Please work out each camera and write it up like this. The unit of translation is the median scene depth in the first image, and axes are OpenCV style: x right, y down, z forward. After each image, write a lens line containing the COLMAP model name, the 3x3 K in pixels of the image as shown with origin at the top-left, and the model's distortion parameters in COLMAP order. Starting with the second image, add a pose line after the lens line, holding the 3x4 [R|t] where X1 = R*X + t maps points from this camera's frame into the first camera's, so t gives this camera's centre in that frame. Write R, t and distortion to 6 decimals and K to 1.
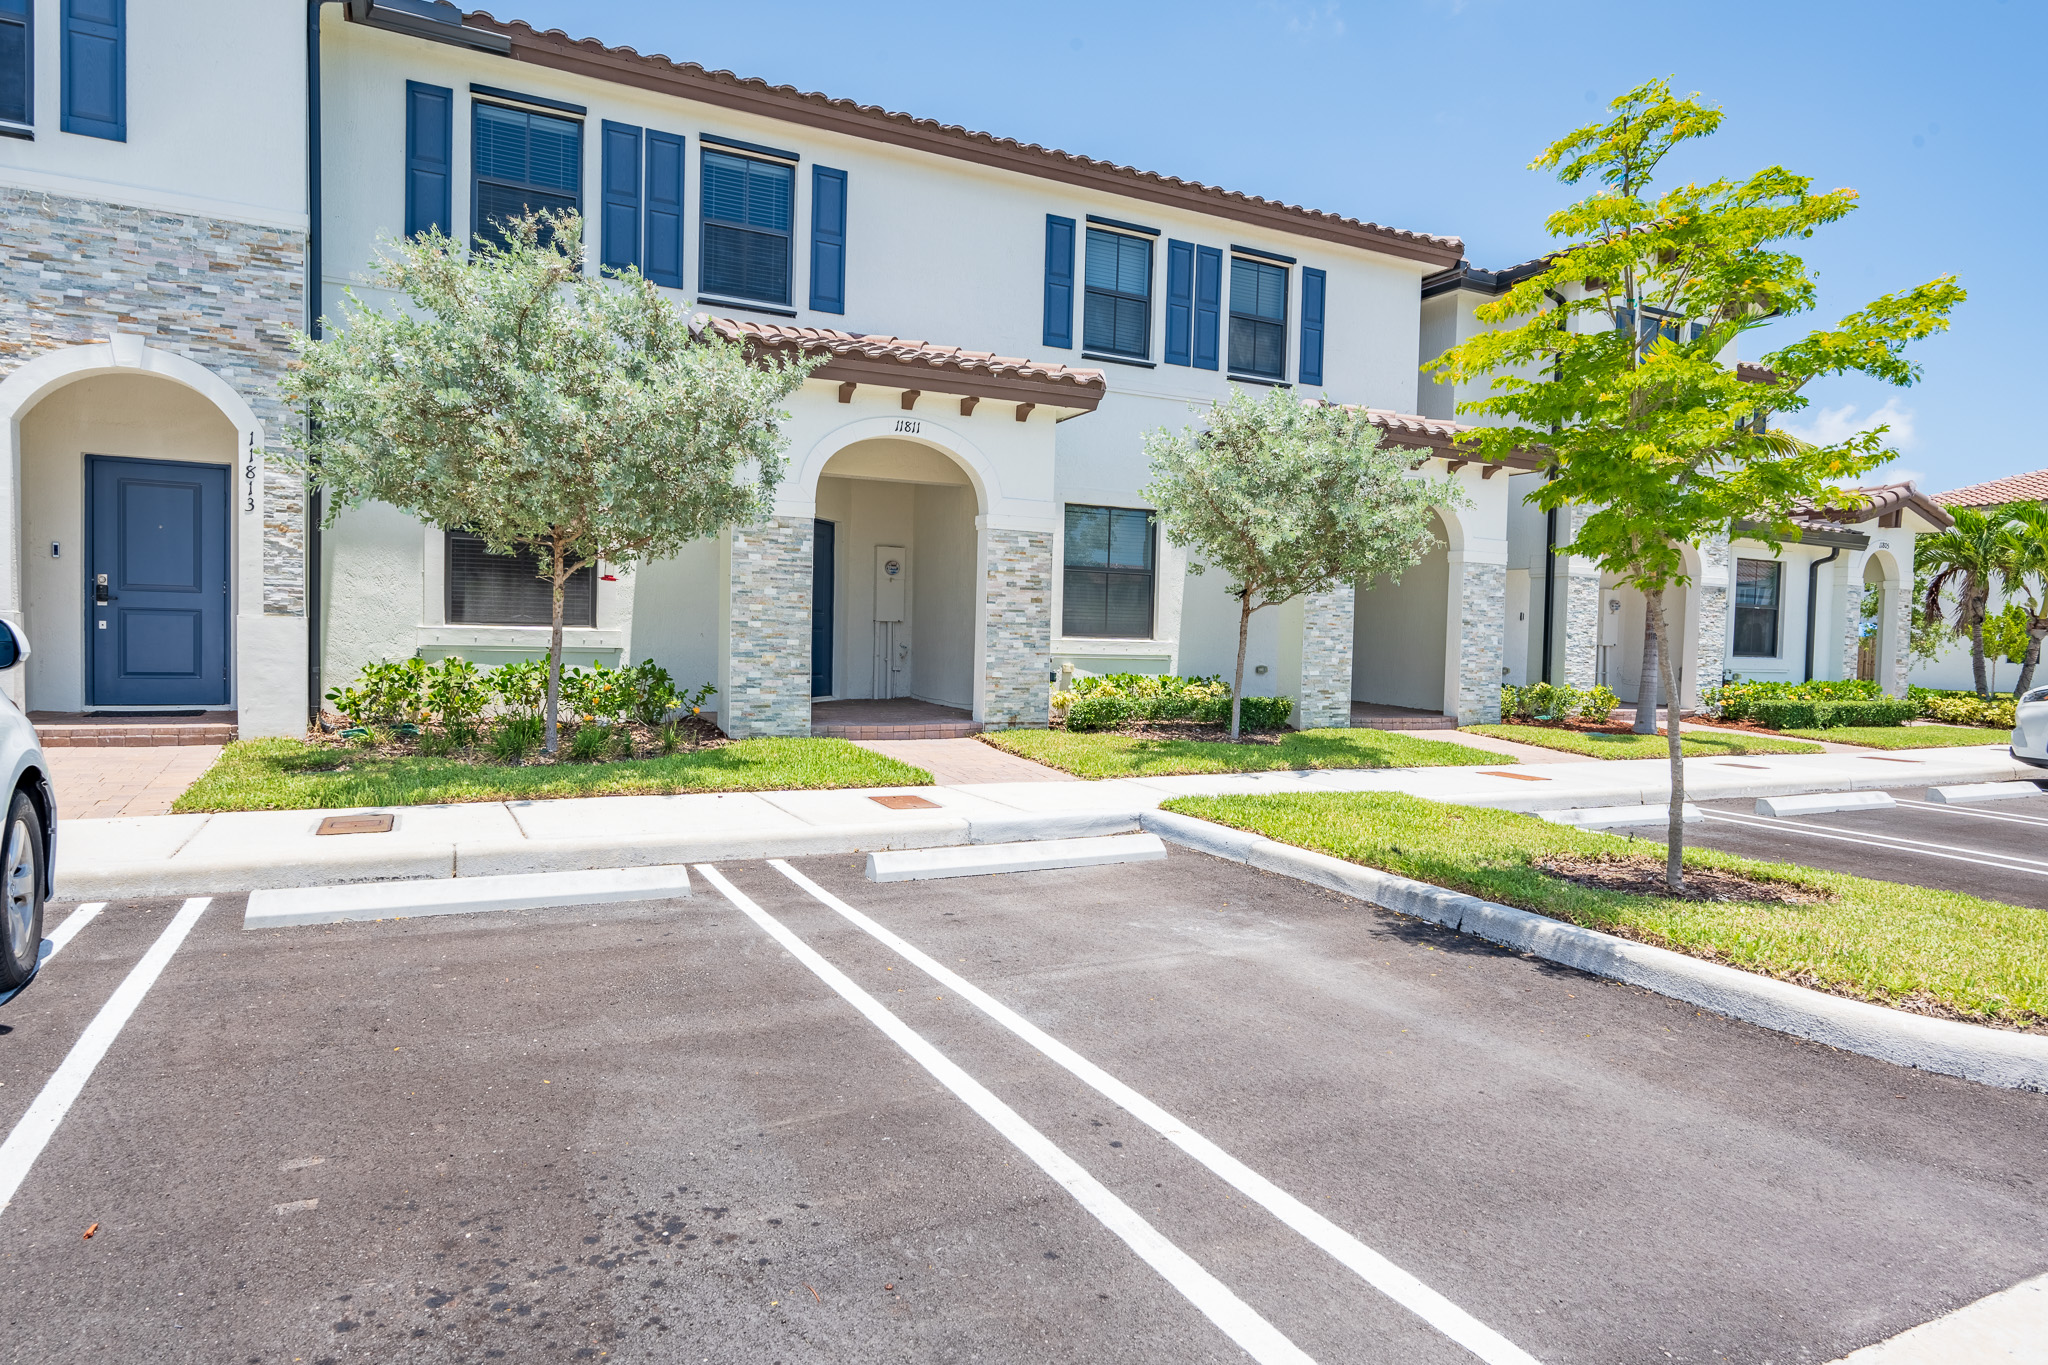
lens RADIAL K [[1217.3, 0, 1022.1], [0, 1217.3, 679.3], [0, 0, 1]] dist [-0.000118, 0.000127]
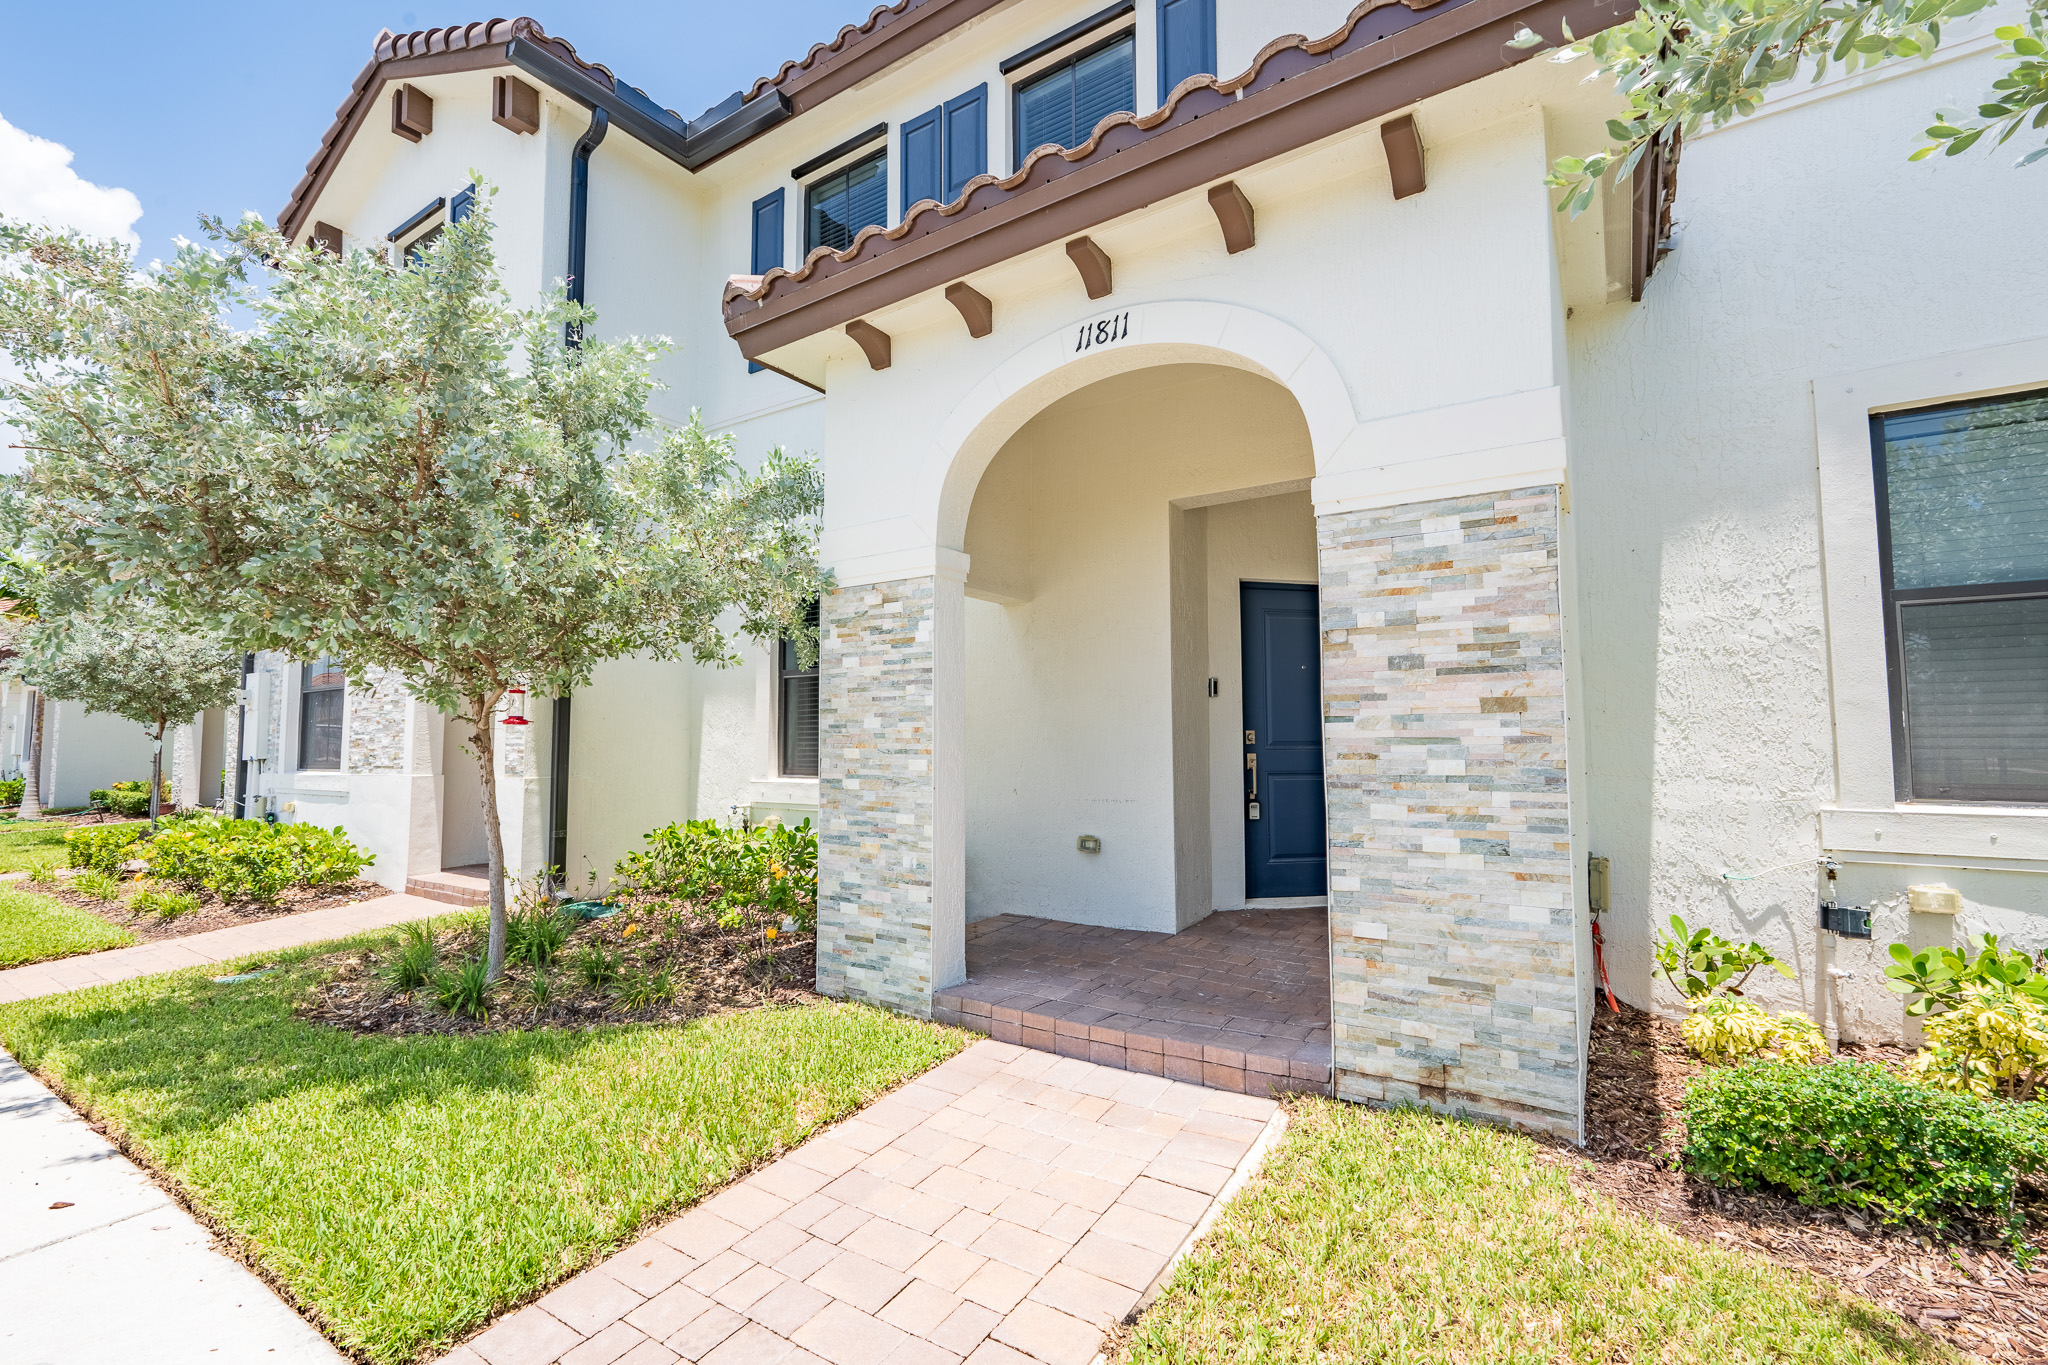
lens RADIAL K [[883.7, 0, 1027.9], [0, 883.7, 691.6], [0, 0, 1]] dist [0.002113, -0.001937]
pose [[0.488494, -0.078591, -0.869021, 0.155533], [-0.015949, 0.994965, -0.098947, -0.045067], [0.872422, 0.062195, 0.484780, 0.808698]]
